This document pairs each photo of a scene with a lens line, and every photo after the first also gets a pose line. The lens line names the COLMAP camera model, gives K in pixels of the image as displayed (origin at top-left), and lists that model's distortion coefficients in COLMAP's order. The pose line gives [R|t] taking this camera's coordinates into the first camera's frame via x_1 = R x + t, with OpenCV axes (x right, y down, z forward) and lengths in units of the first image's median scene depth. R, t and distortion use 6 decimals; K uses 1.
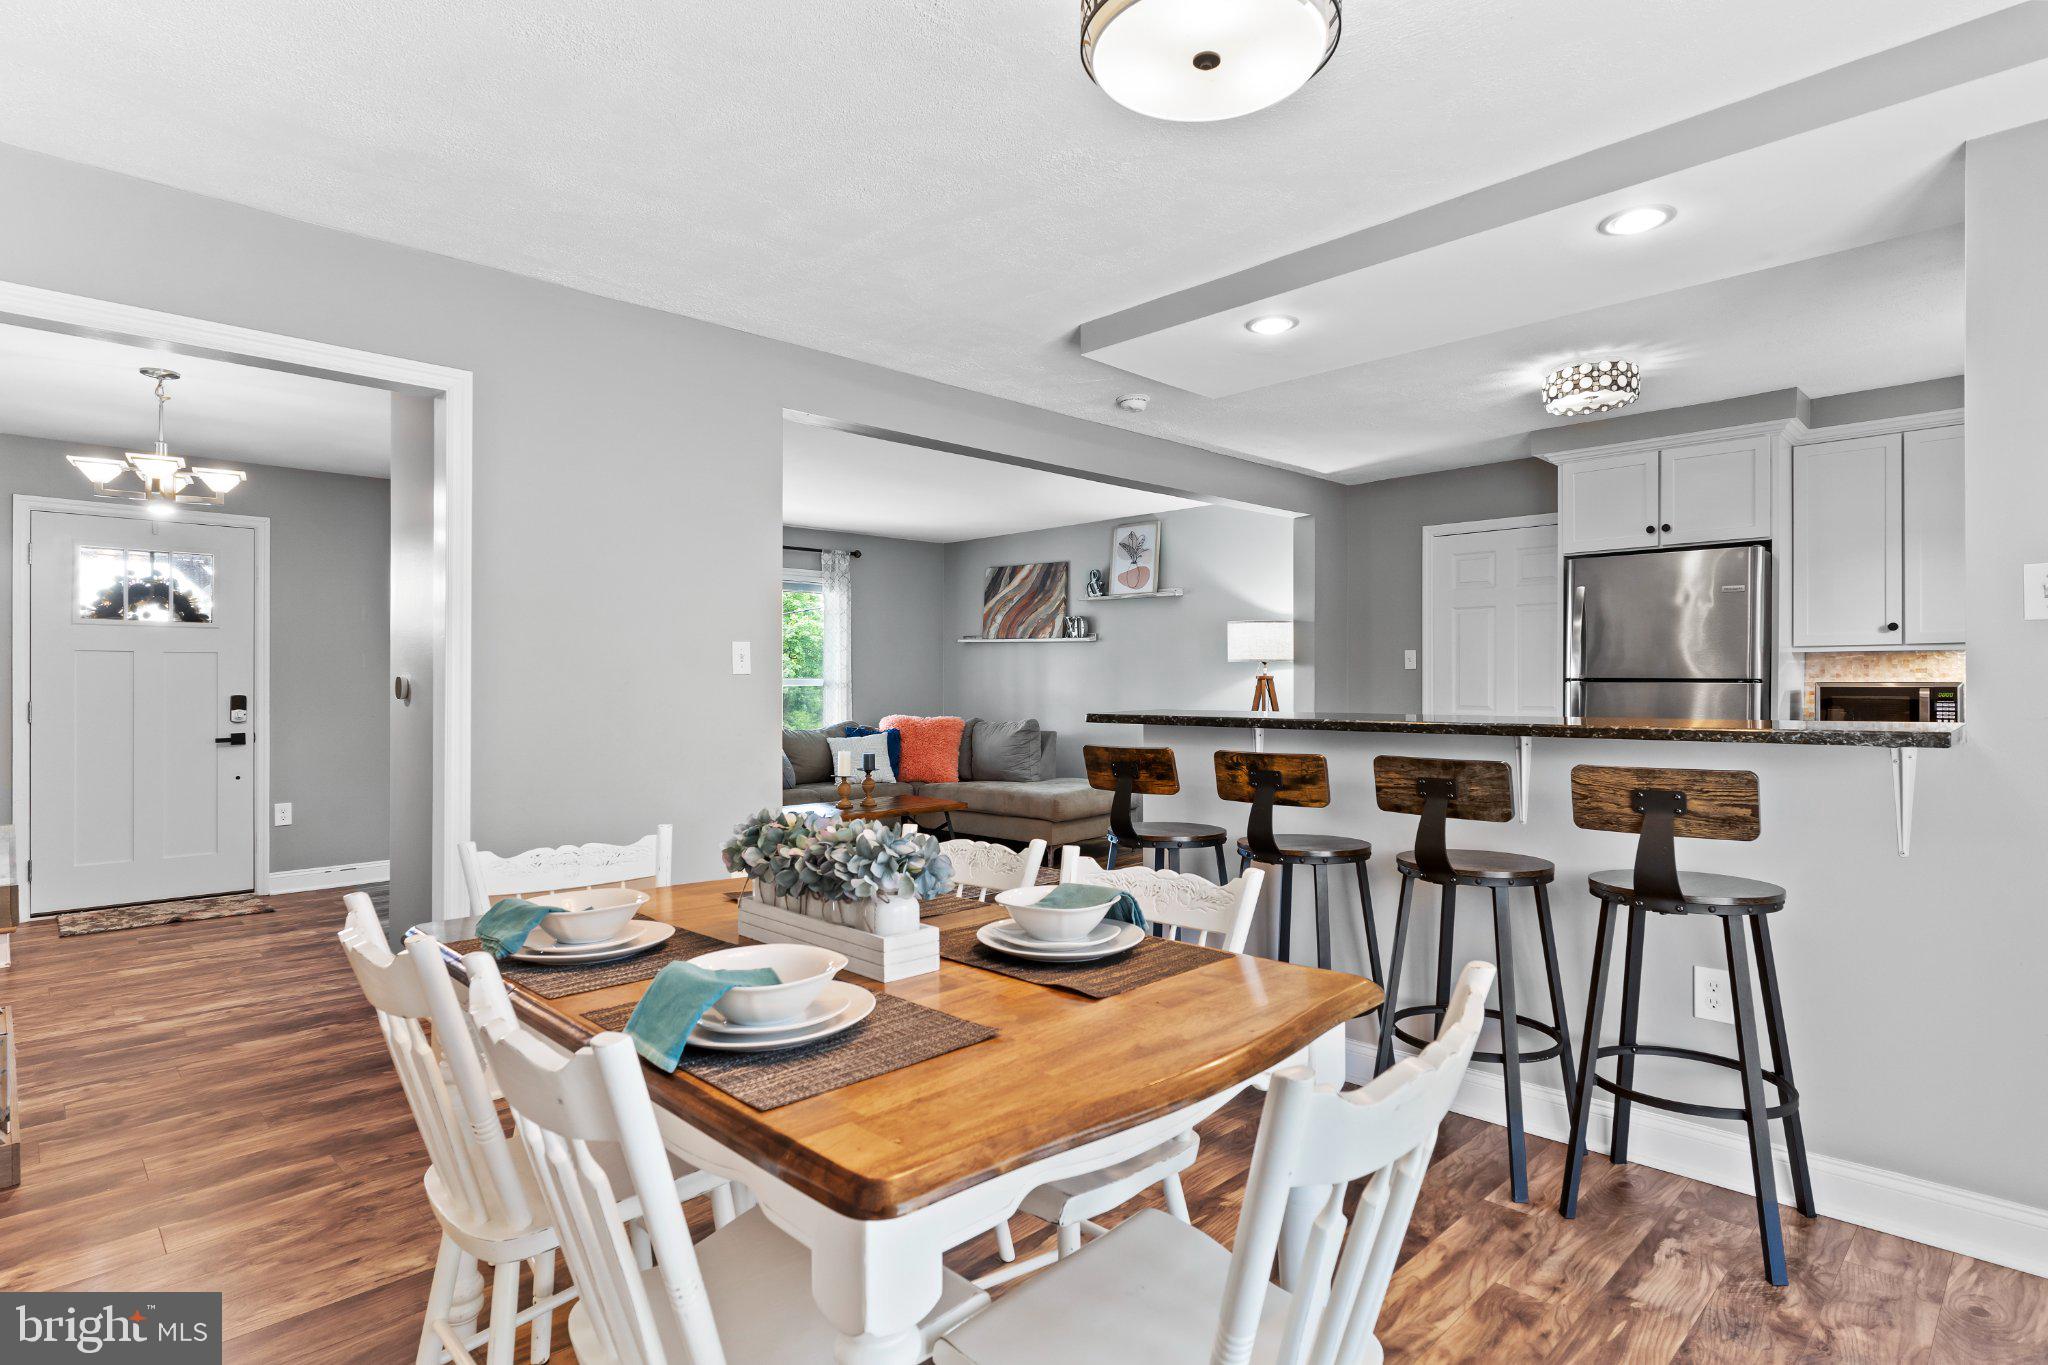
lens RADIAL K [[1048.1, 0, 1019.2], [0, 1048.1, 683.9], [0, 0, 1]] dist [-0.003567, -0.000308]
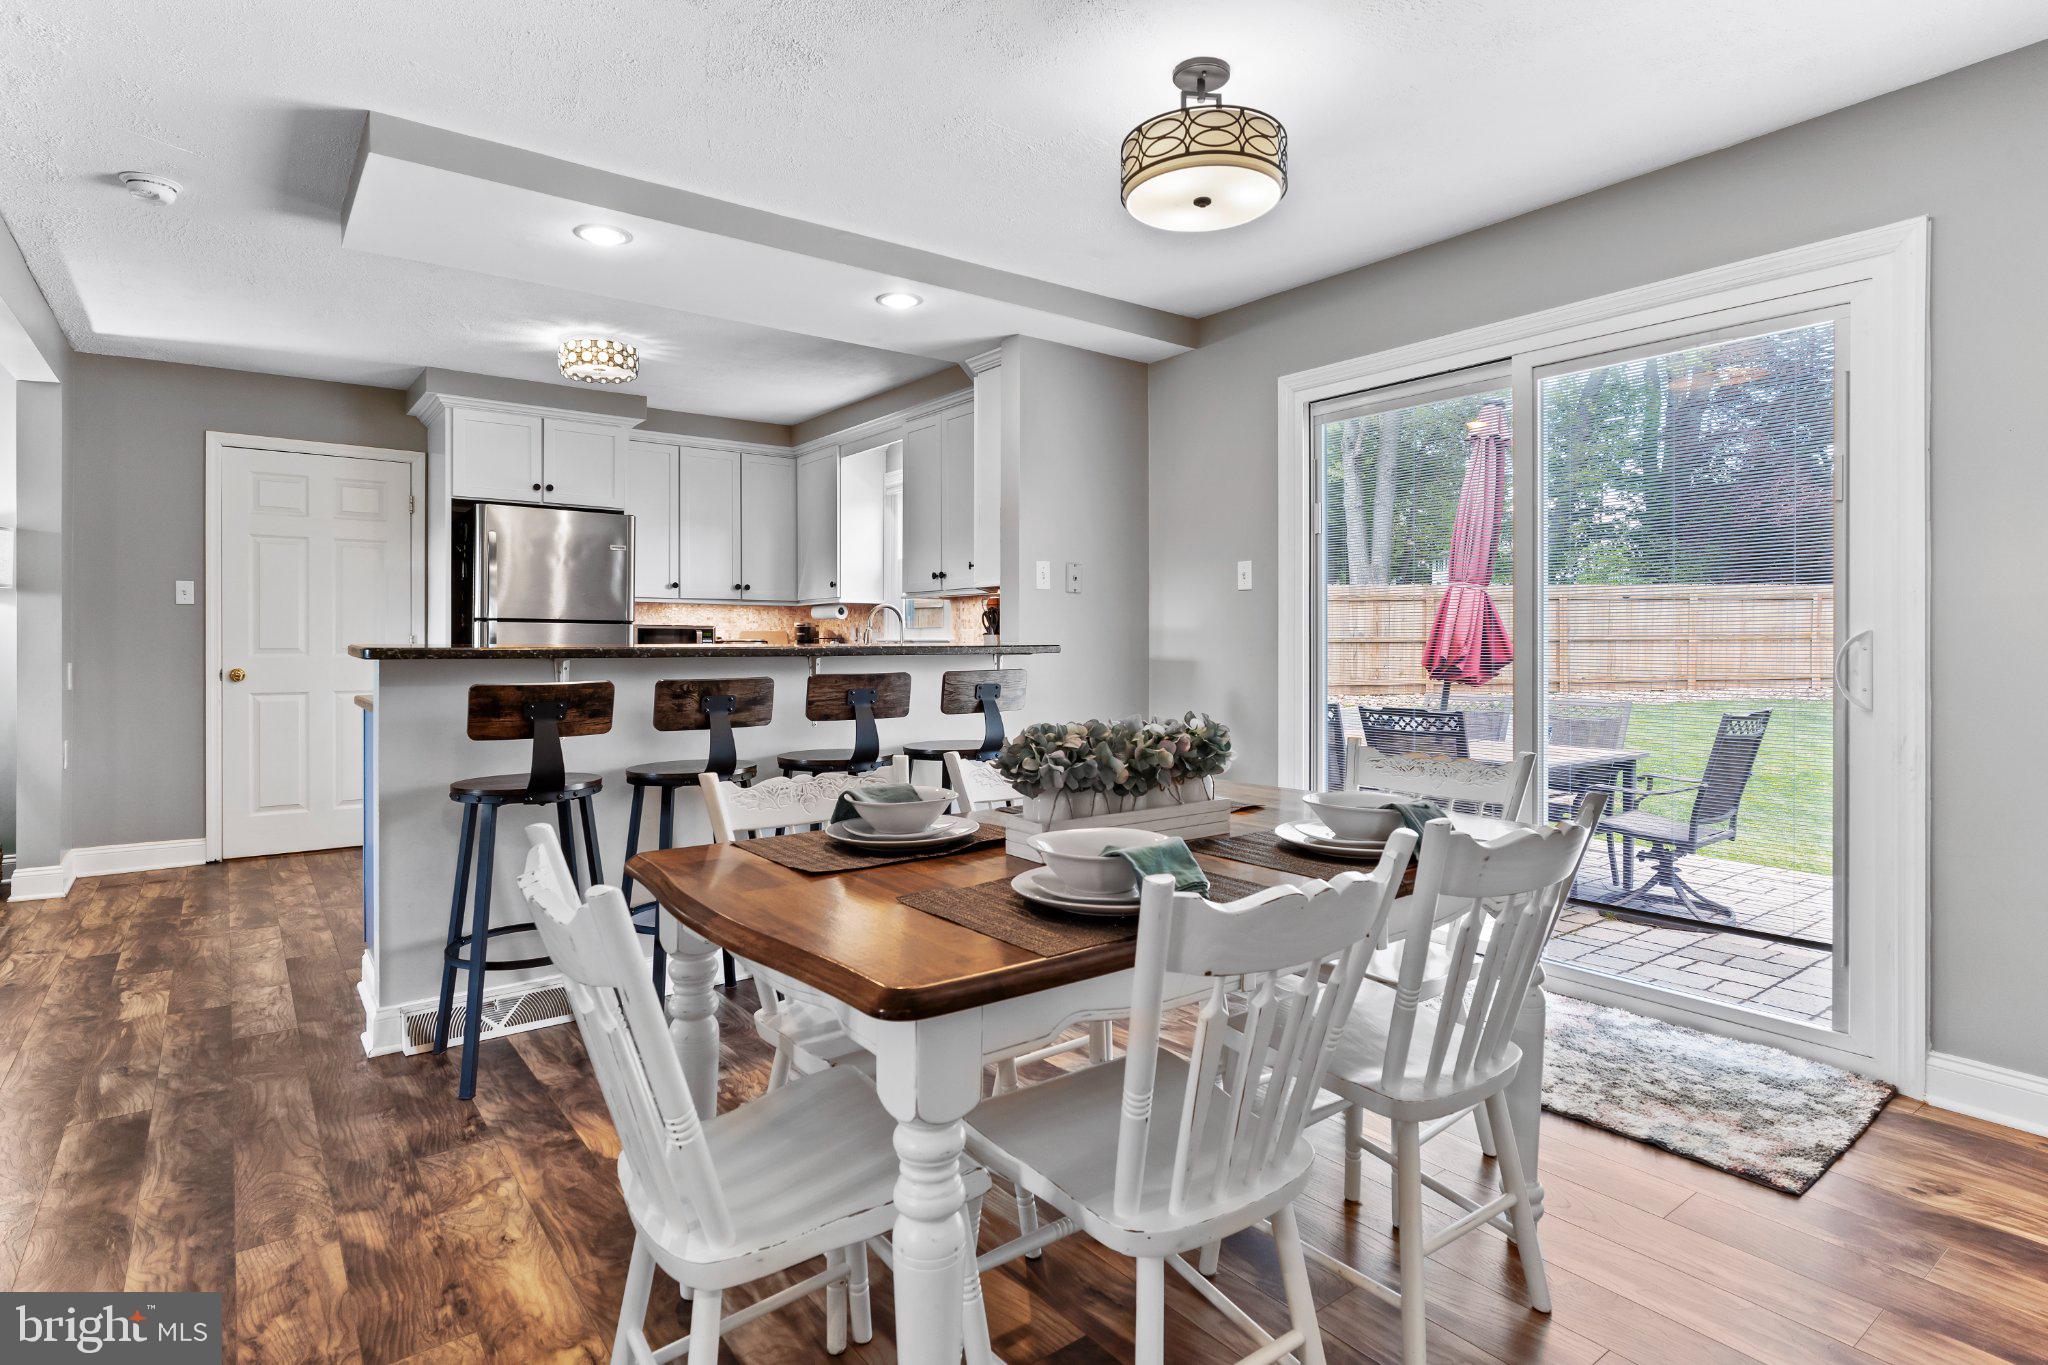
lens RADIAL K [[1055.3, 0, 1016.5], [0, 1055.3, 646.6], [0, 0, 1]] dist [-0.004586, 0.001211]
pose [[0.132871, -0.004451, 0.991123, -0.448394], [-0.002242, 0.999986, 0.004792, 0.017072], [-0.991131, -0.002859, 0.132859, 0.340605]]
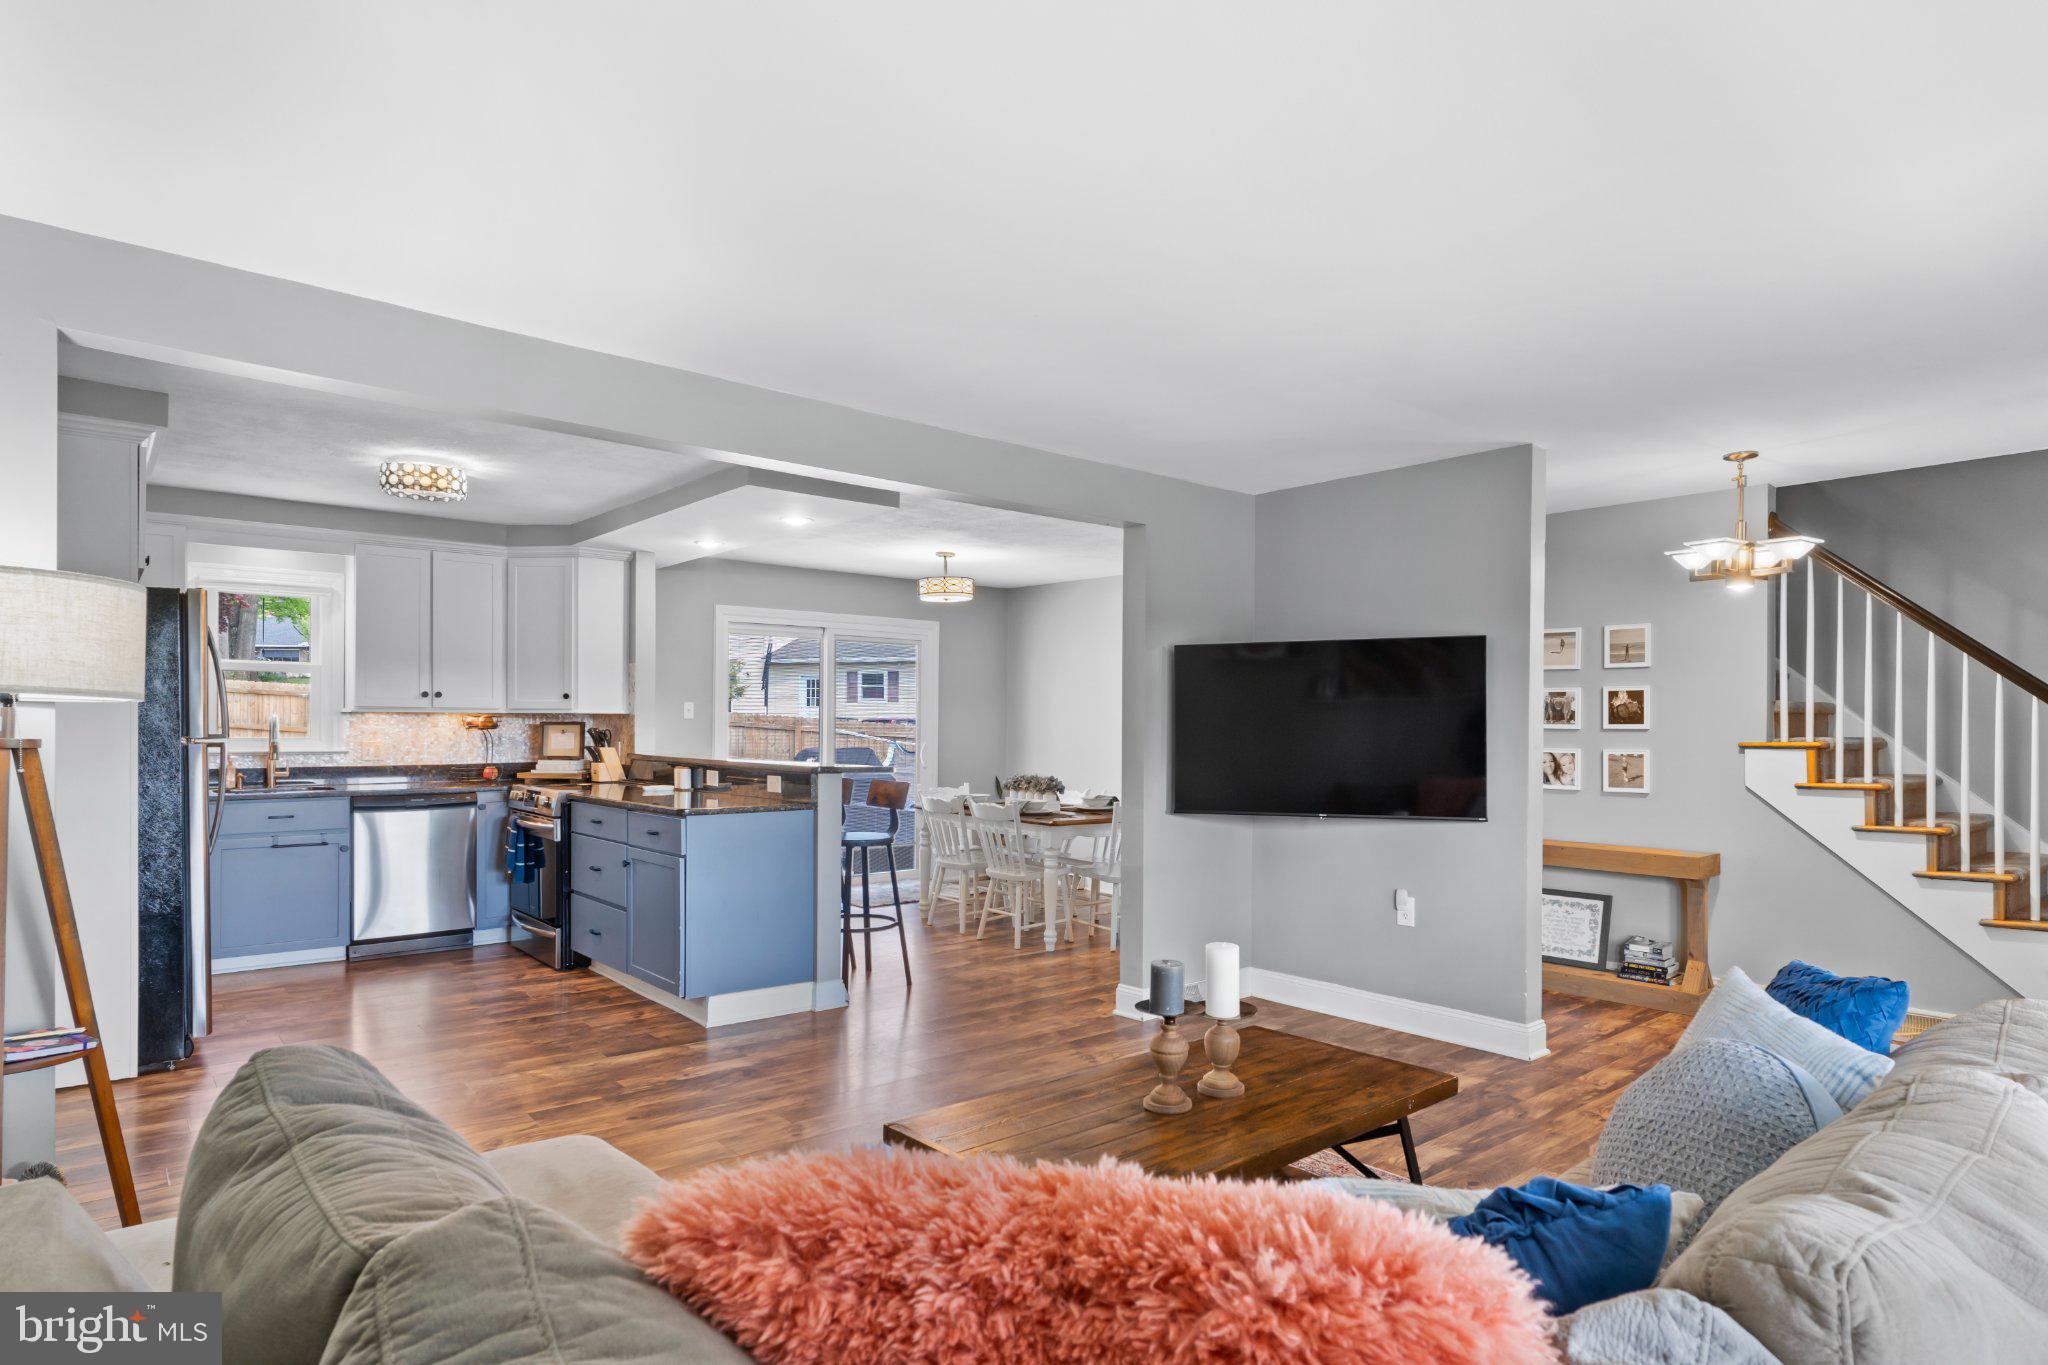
lens RADIAL K [[1121.8, 0, 1026.7], [0, 1121.8, 720.2], [0, 0, 1]] dist [-0.001973, 0.000014]
pose [[-0.997291, -0.005801, 0.073327, -0.164641], [-0.006126, 0.999972, -0.004216, -0.020084], [-0.073301, -0.004654, -0.997299, 1.840444]]
